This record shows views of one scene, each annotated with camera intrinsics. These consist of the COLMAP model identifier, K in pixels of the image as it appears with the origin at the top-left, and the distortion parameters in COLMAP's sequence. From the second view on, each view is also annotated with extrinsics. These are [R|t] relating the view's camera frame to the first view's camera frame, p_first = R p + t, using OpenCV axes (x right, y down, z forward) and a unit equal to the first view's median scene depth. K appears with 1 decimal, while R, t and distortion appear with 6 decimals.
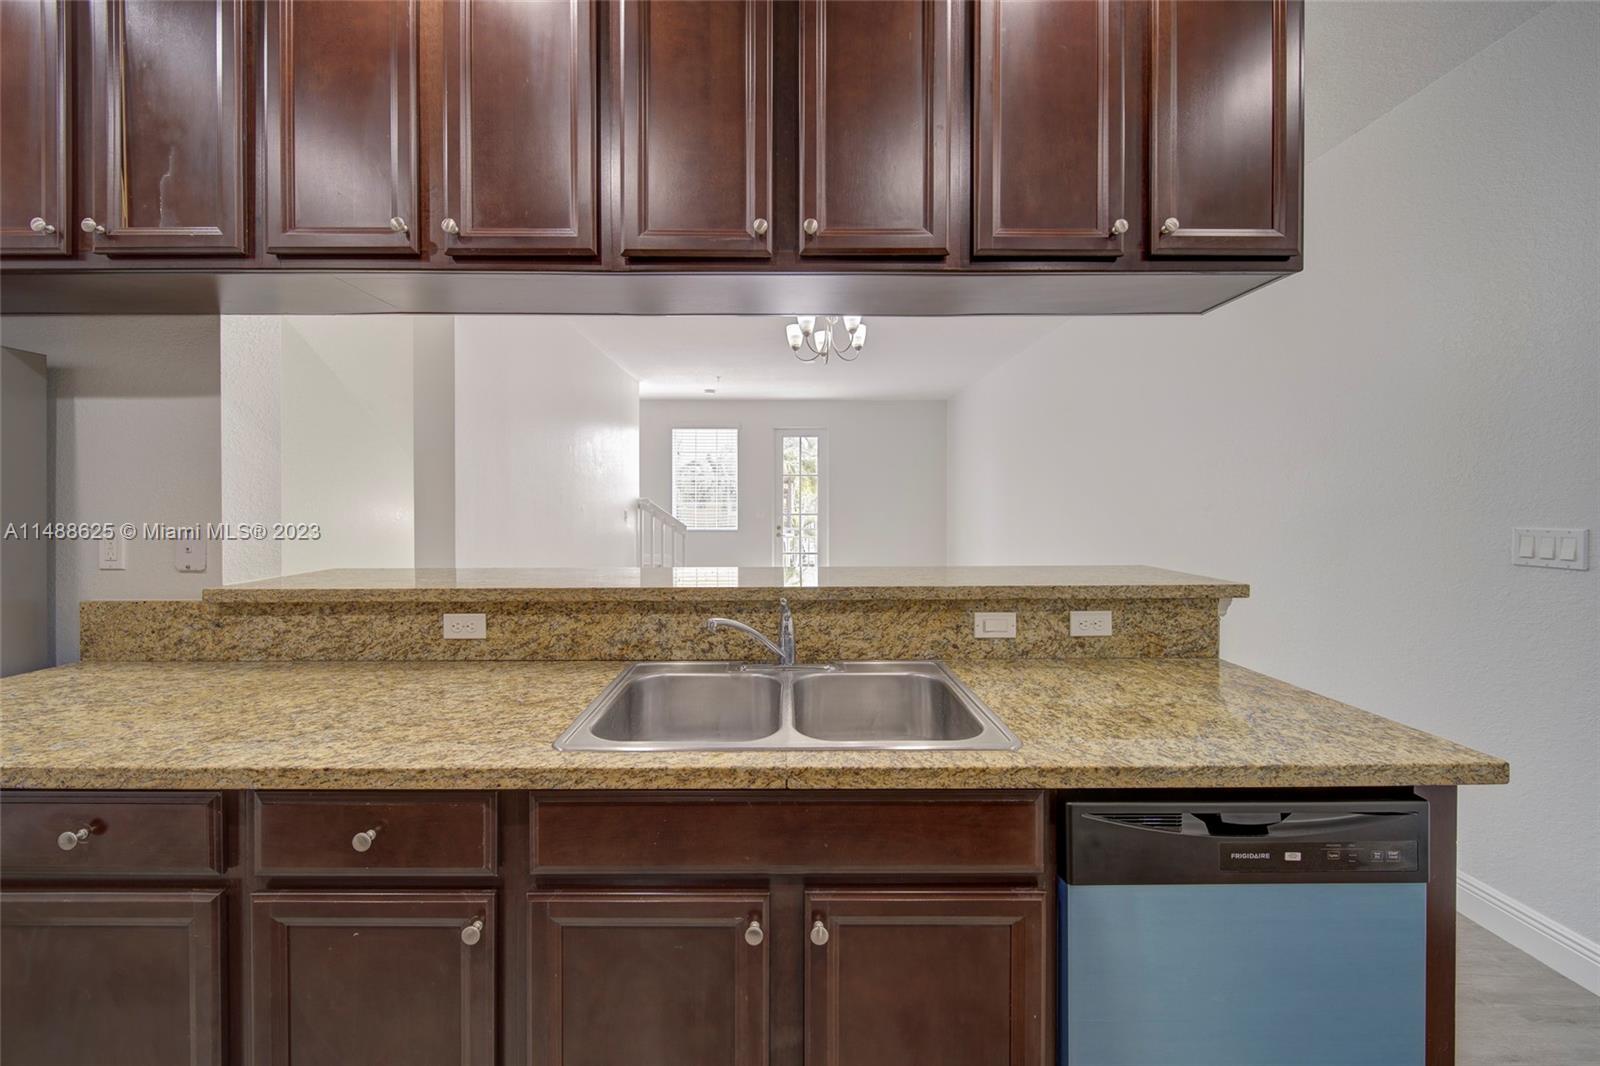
lens RADIAL K [[573.5, 0, 786.2], [0, 573.5, 518.0], [0, 0, 1]] dist [0.000949, -0.001063]
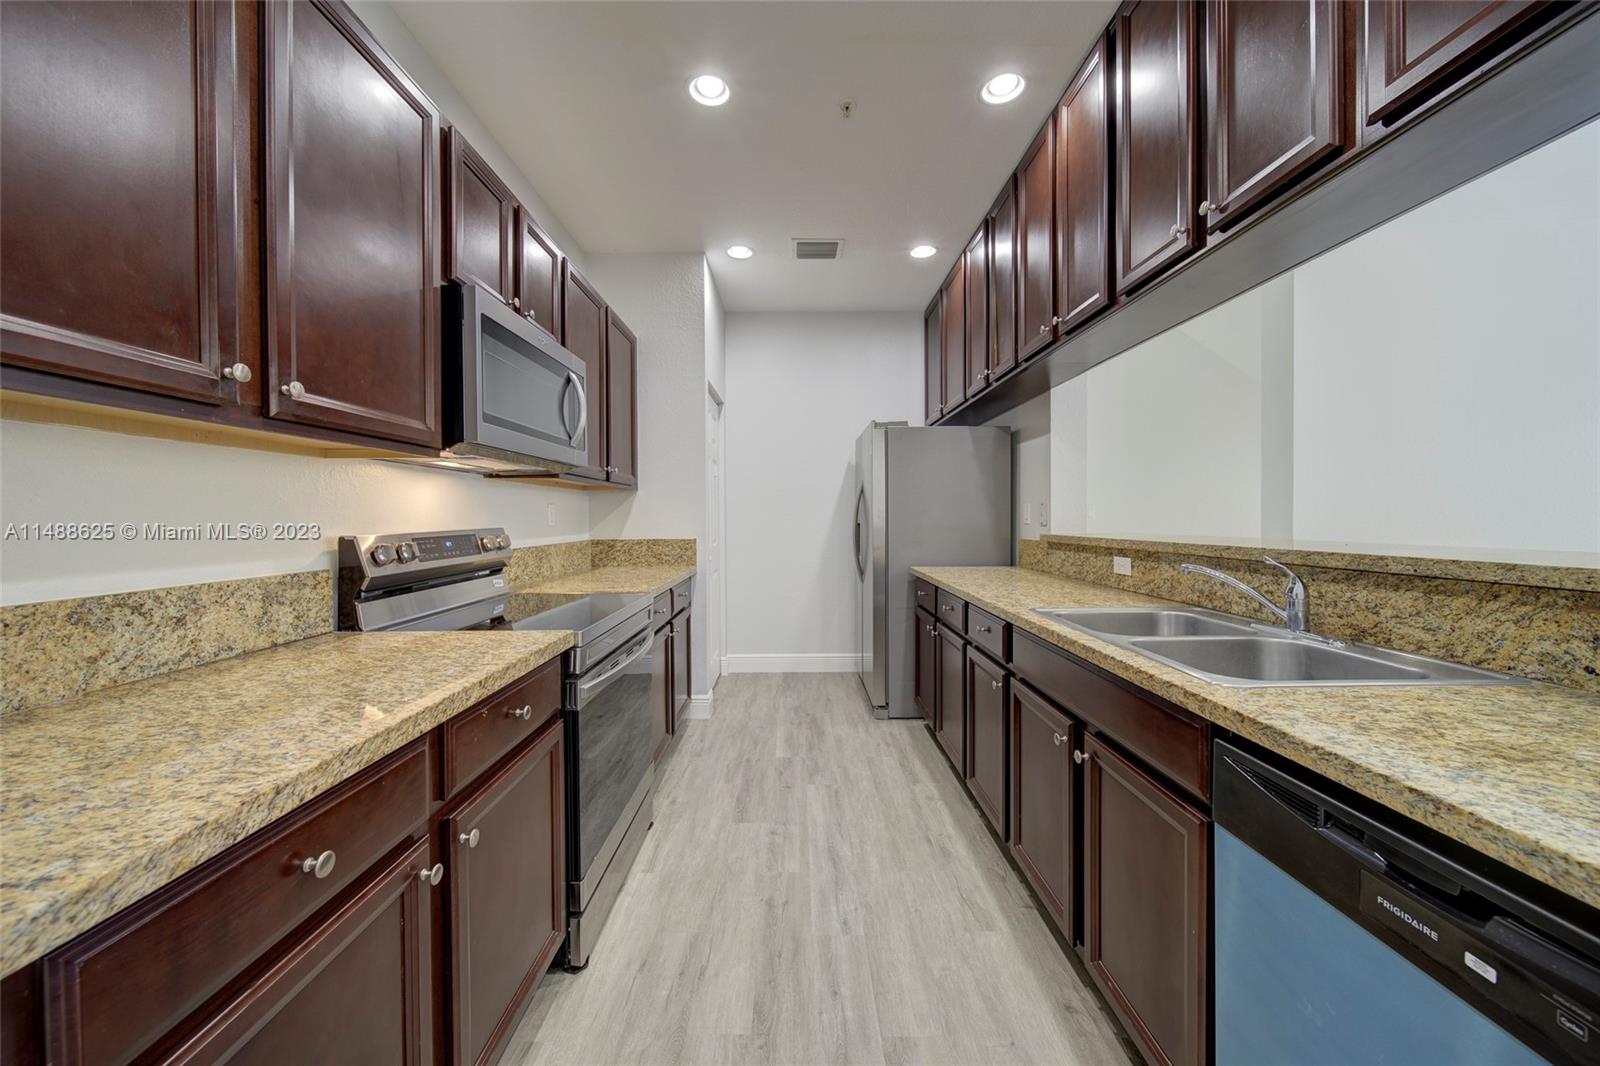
lens RADIAL K [[573.5, 0, 789.4], [0, 573.5, 523.0], [0, 0, 1]] dist [0.000949, -0.001063]
pose [[-0.010230, 0.011597, -0.999880, 0.928709], [-0.016100, 0.999801, 0.011761, 0.077444], [0.999818, 0.016219, -0.010041, 0.165999]]
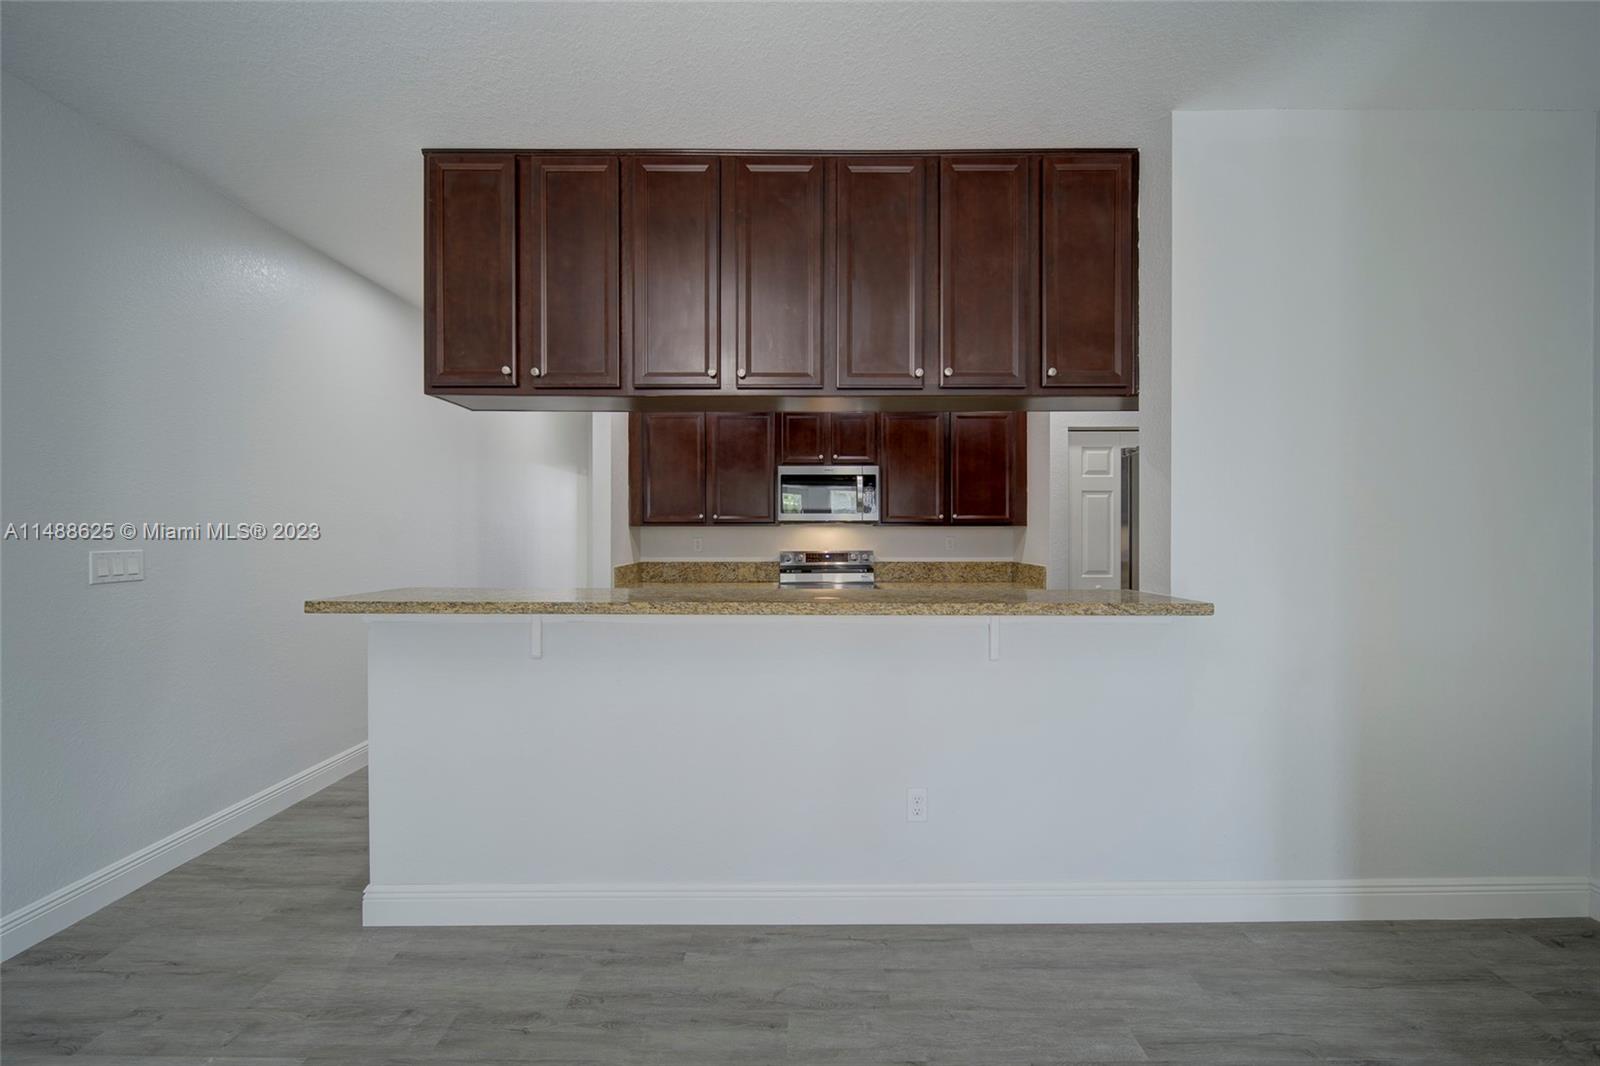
lens RADIAL K [[573.5, 0, 794.3], [0, 573.5, 531.5], [0, 0, 1]] dist [0.000949, -0.001063]
pose [[-0.999989, 0.000692, 0.004555, -0.129002], [0.000810, 0.999665, 0.025889, -0.059071], [-0.004536, 0.025892, -0.999654, 2.424576]]
